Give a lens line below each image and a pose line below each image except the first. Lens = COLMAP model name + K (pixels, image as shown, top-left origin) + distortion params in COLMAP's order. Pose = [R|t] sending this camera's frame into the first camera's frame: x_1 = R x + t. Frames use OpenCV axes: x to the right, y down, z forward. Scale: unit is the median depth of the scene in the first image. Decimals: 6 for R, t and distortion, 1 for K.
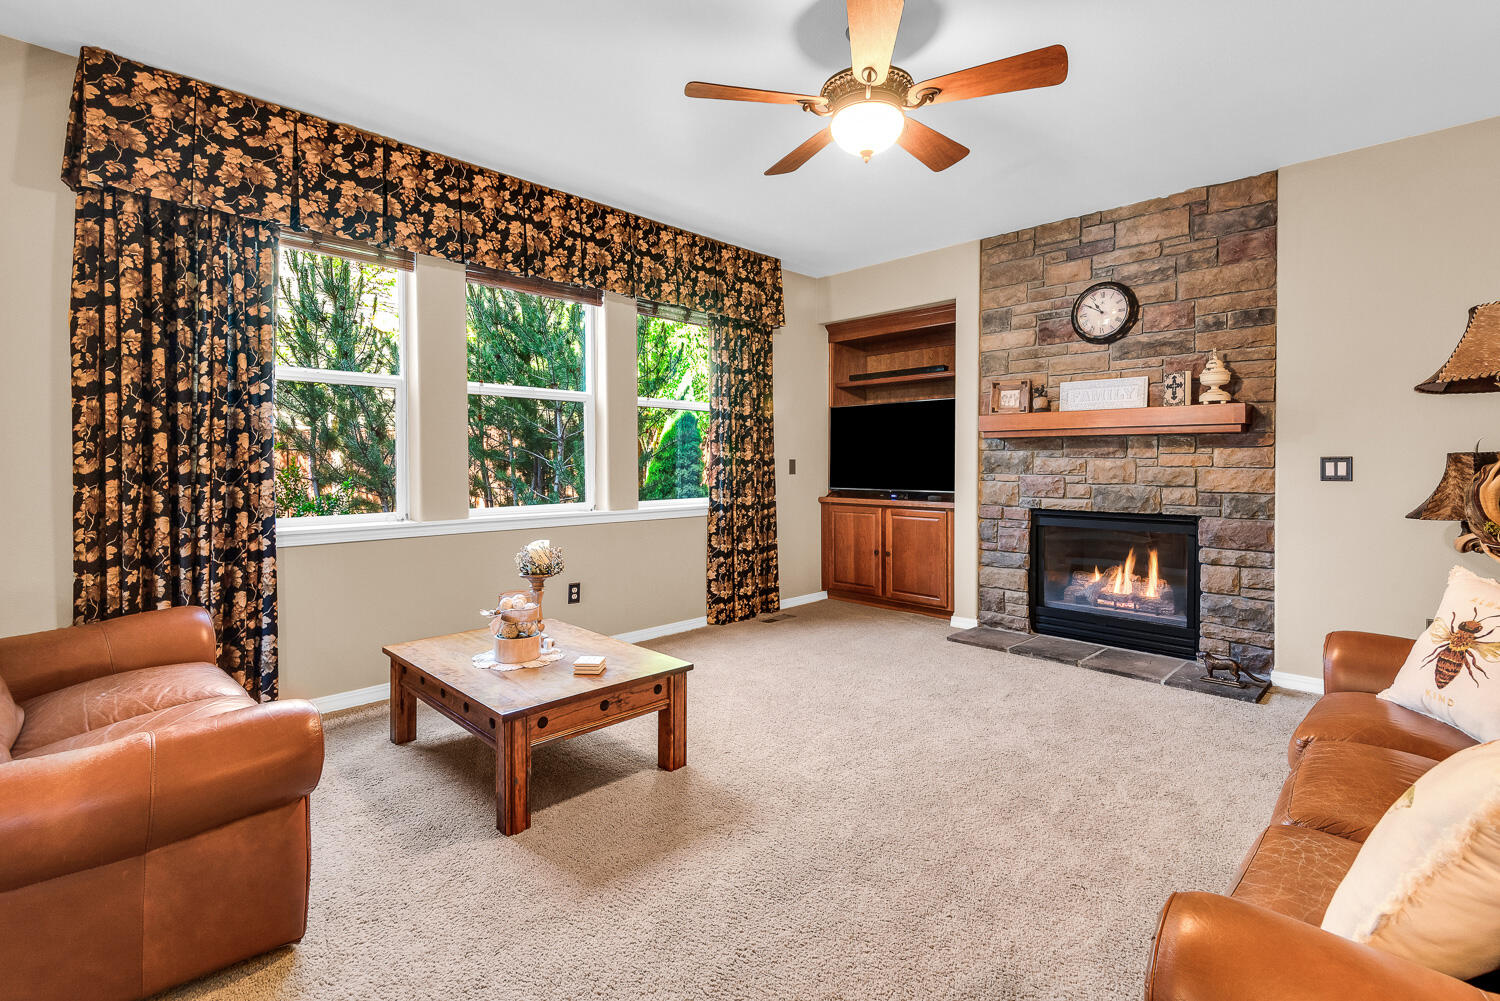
lens RADIAL K [[690.9, 0, 737.3], [0, 690.9, 476.7], [0, 0, 1]] dist [0.013462, -0.009467]
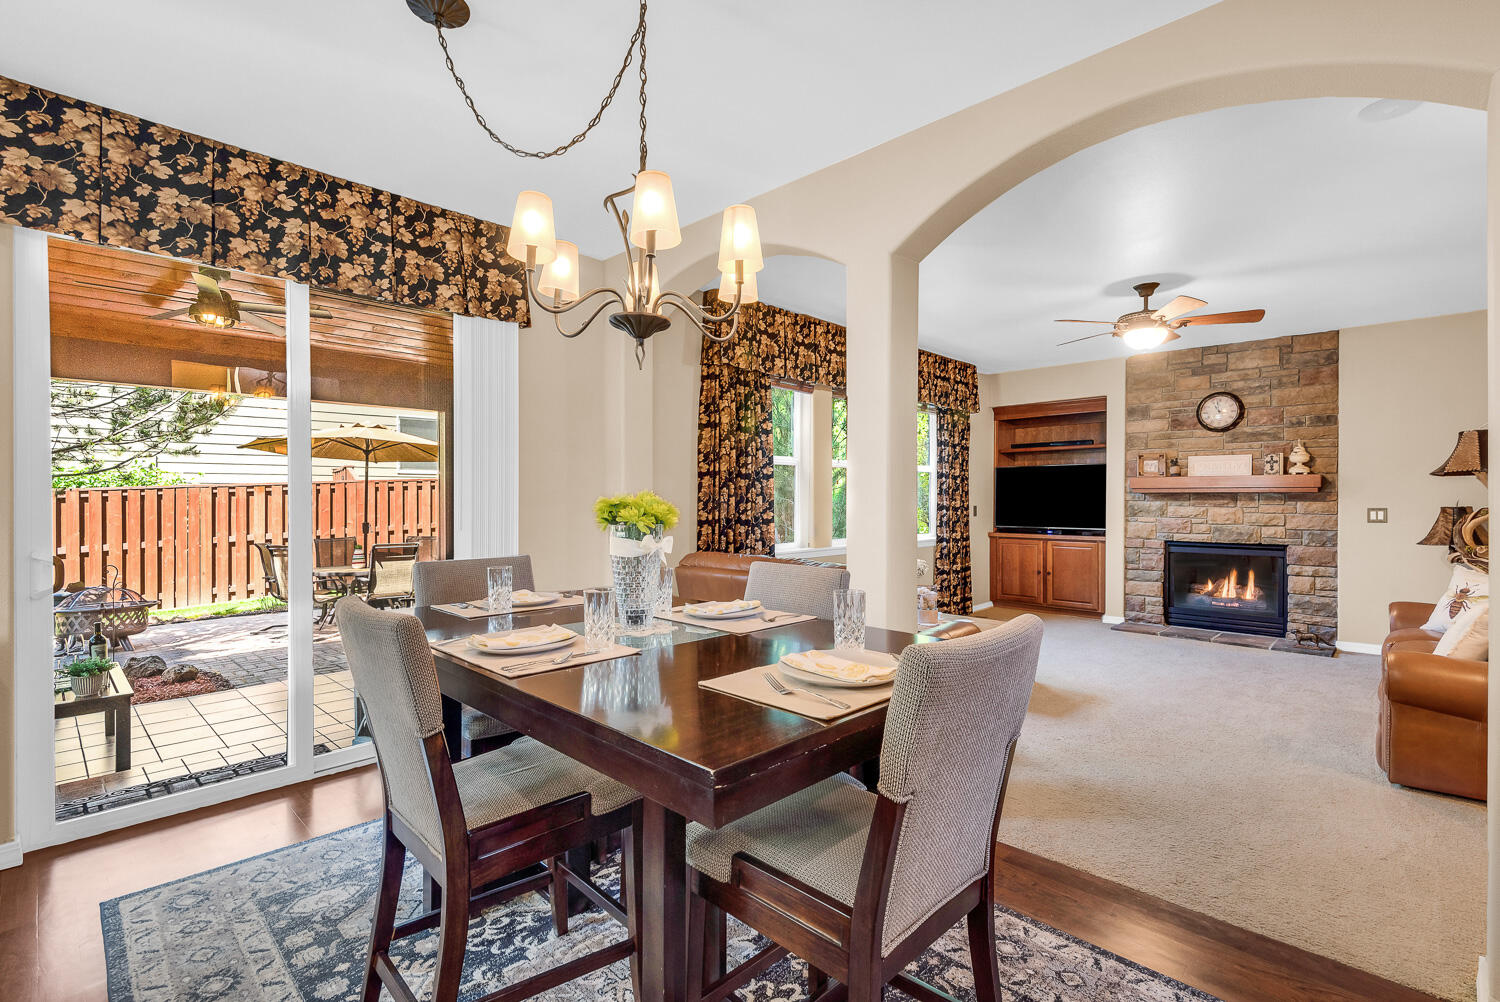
lens RADIAL K [[690.9, 0, 740.0], [0, 690.9, 508.8], [0, 0, 1]] dist [0.013462, -0.009467]
pose [[0.999752, -0.001621, 0.022208, -0.558094], [0.001741, 0.999984, -0.005394, -0.016984], [-0.022199, 0.005432, 0.999739, -0.498434]]
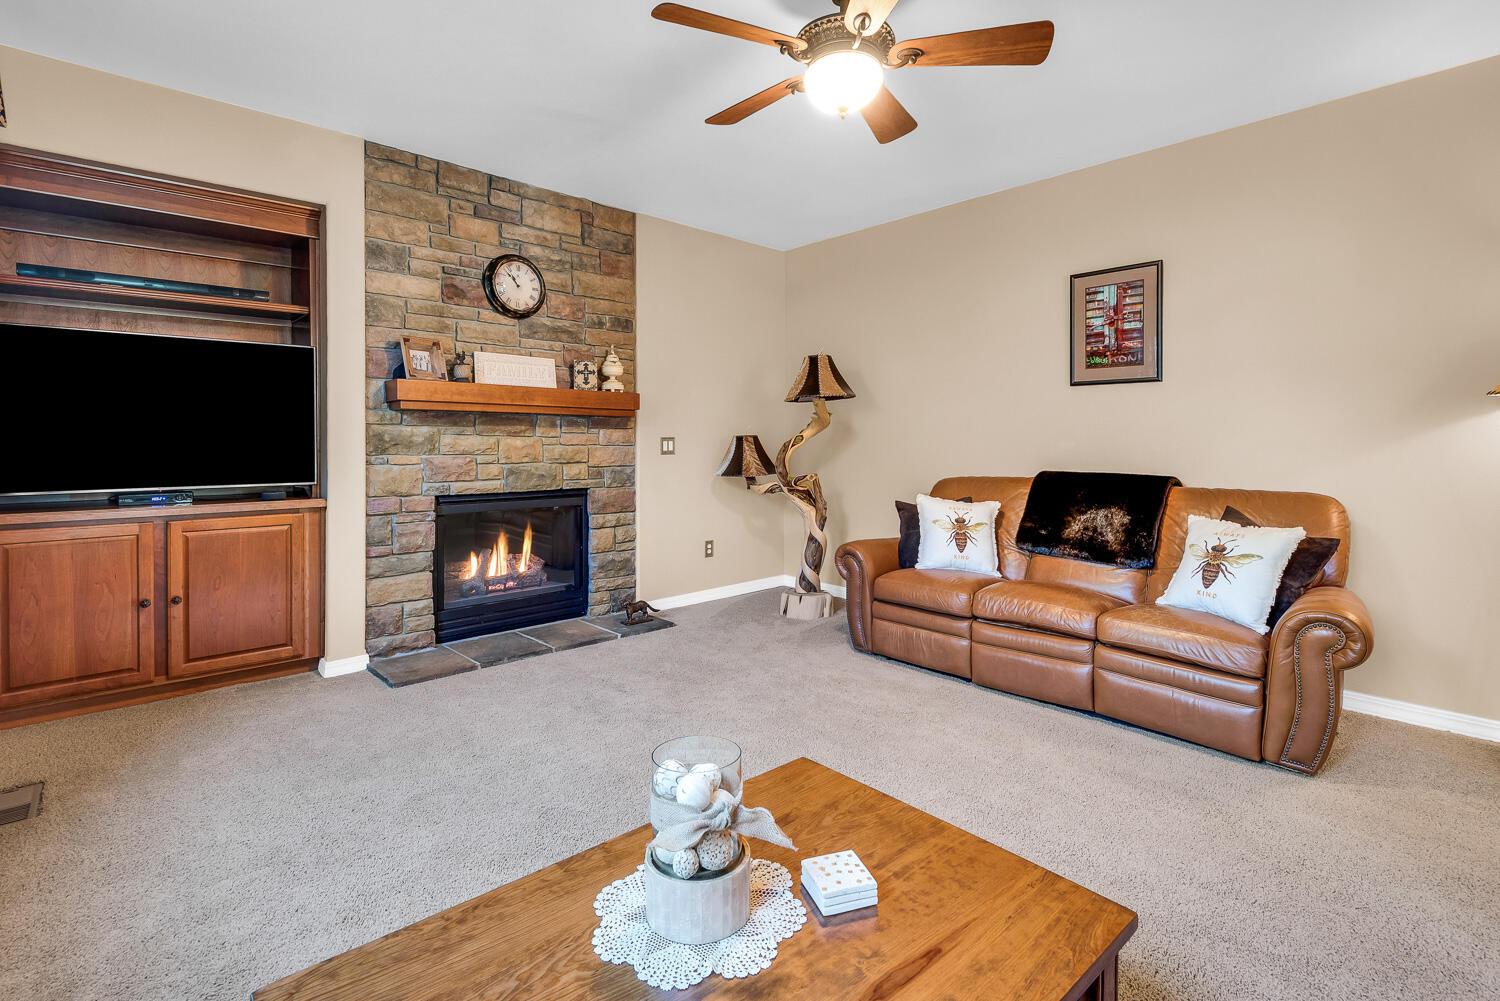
lens RADIAL K [[690.9, 0, 772.3], [0, 690.9, 451.1], [0, 0, 1]] dist [0.013462, -0.009467]
pose [[0.022048, -0.013936, 0.999660, -0.431776], [0.018982, 0.999728, 0.013519, -0.012665], [-0.999577, 0.018677, 0.022307, 0.621789]]
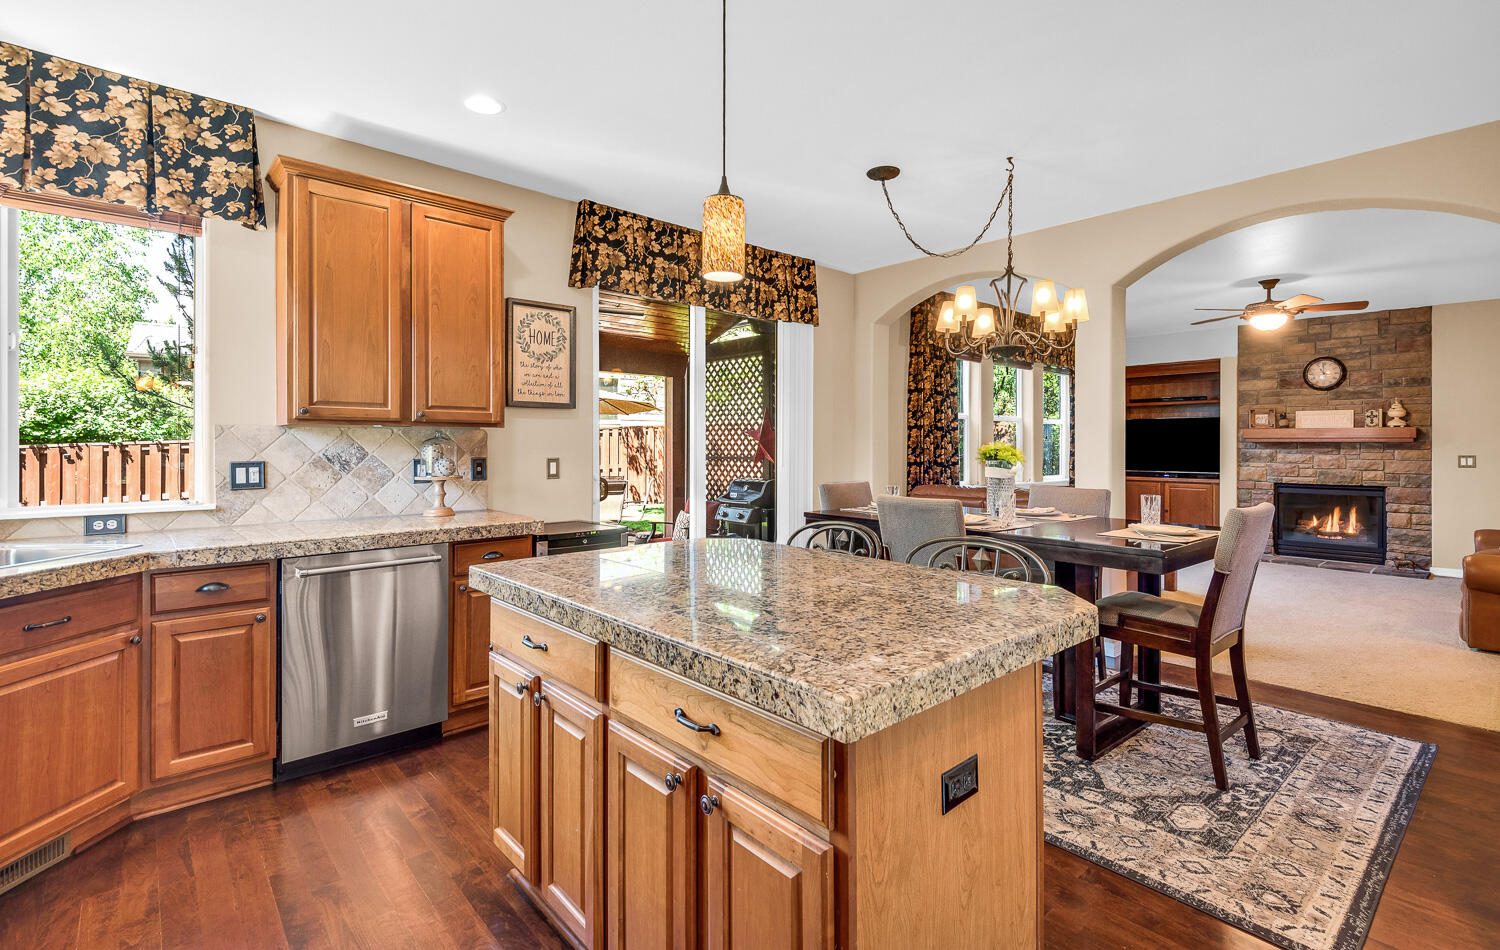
lens RADIAL K [[684.5, 0, 739.6], [0, 684.5, 448.2], [0, 0, 1]] dist [0.010930, -0.007276]
pose [[0.998181, 0.001670, -0.060260, -0.877742], [-0.002595, 0.999880, -0.015277, -0.011460], [0.060227, 0.015405, 0.998066, -0.868714]]
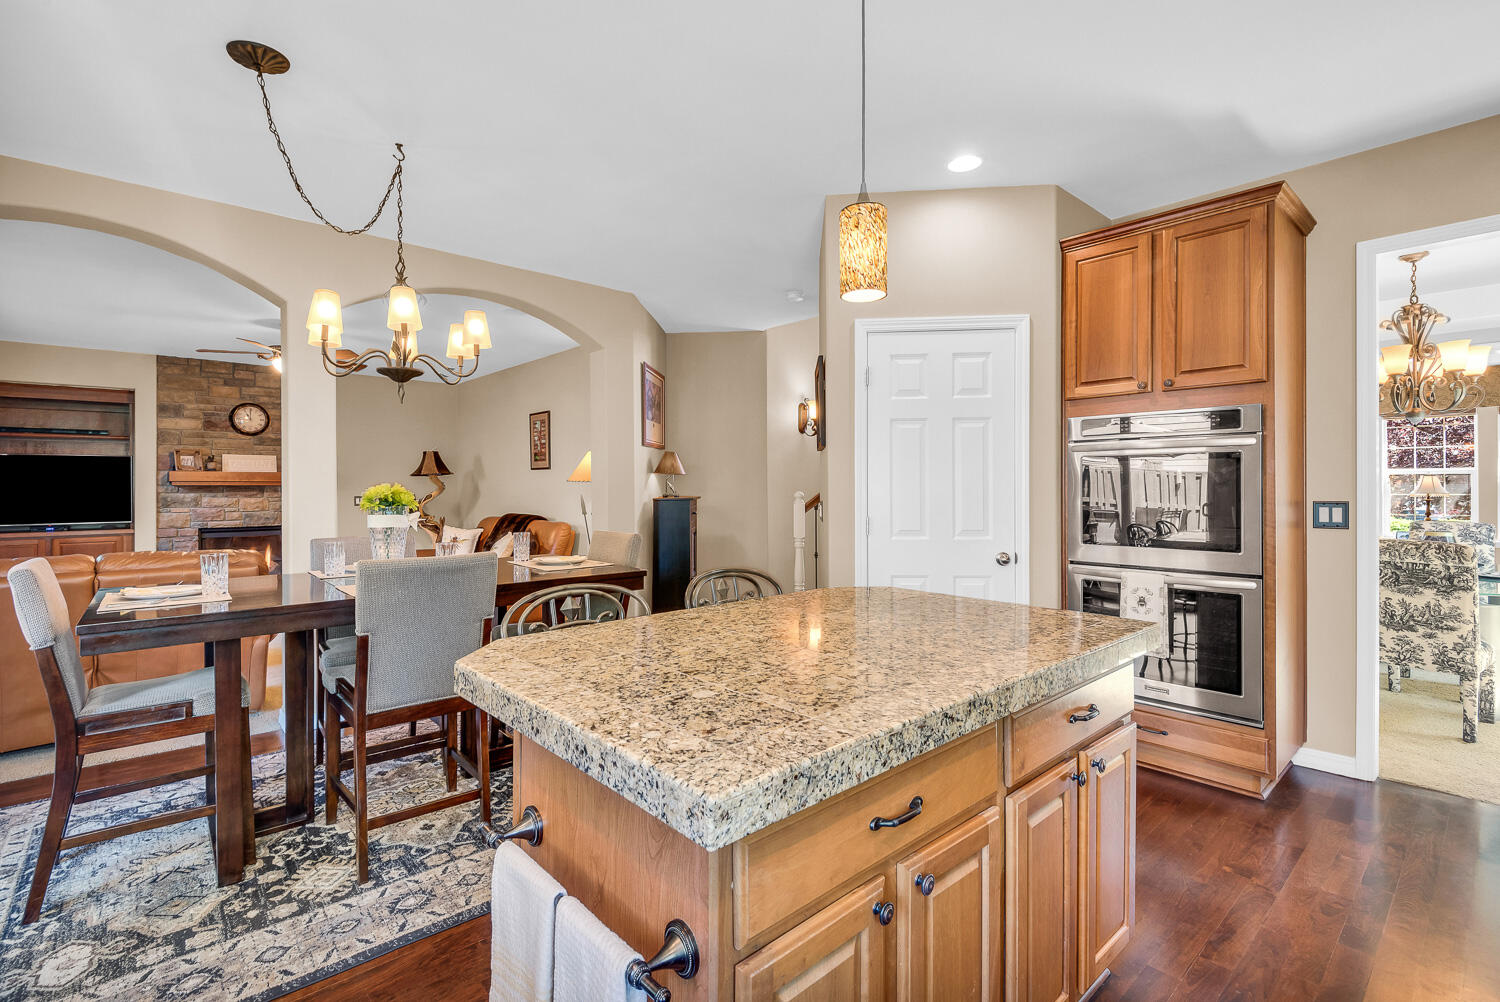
lens RADIAL K [[690.9, 0, 770.8], [0, 690.9, 483.1], [0, 0, 1]] dist [0.013462, -0.009467]
pose [[0.028413, 0.005453, 0.999581, -1.279414], [0.024250, 0.999687, -0.006142, -0.020289], [-0.999302, 0.024415, 0.028272, -0.437526]]
